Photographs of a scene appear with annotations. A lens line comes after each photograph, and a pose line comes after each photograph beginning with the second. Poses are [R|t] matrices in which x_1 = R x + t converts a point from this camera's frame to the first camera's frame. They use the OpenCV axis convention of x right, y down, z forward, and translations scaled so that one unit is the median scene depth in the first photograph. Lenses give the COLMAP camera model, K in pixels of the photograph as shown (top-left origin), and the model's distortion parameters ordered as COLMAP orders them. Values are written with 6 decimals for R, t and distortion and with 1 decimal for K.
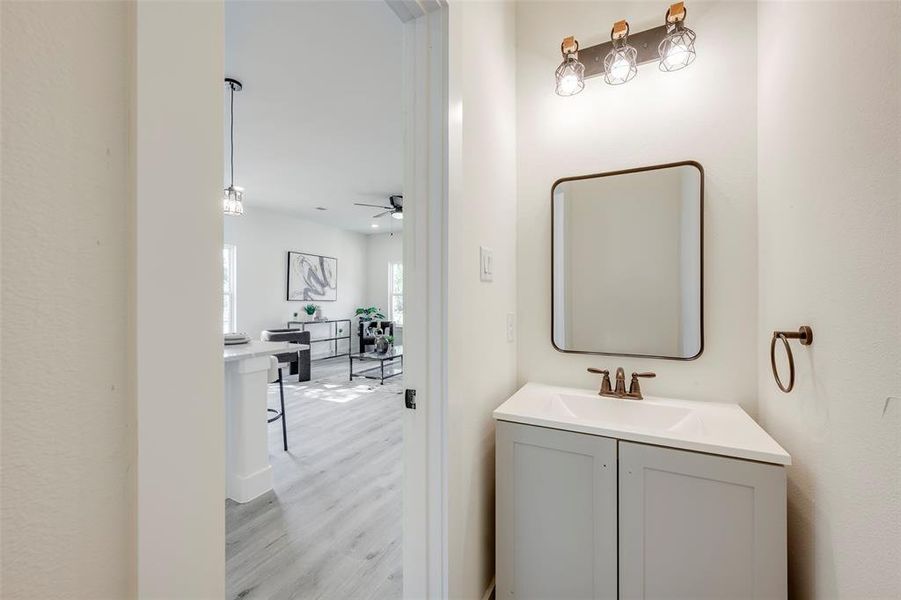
lens RADIAL K [[363.6, 0, 450.5], [0, 363.6, 300.0], [0, 0, 1]] dist [-0.000708, -0.000100]
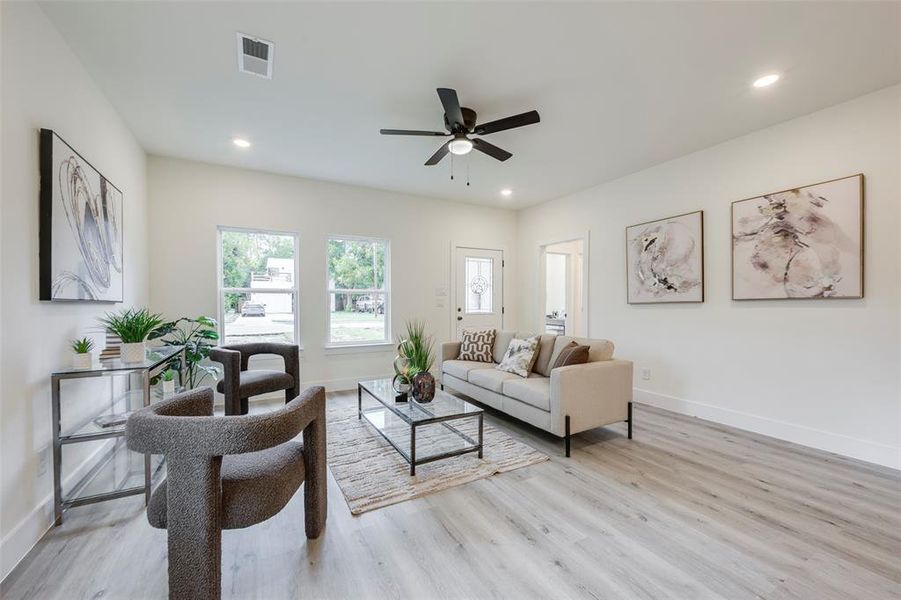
lens RADIAL K [[363.6, 0, 450.5], [0, 363.6, 300.0], [0, 0, 1]] dist [-0.000708, -0.000100]
pose [[0.552083, 0.013757, 0.833676, -0.513672], [-0.004594, 0.999899, -0.013457, 0.005125], [-0.833777, 0.003600, 0.552090, 0.574410]]
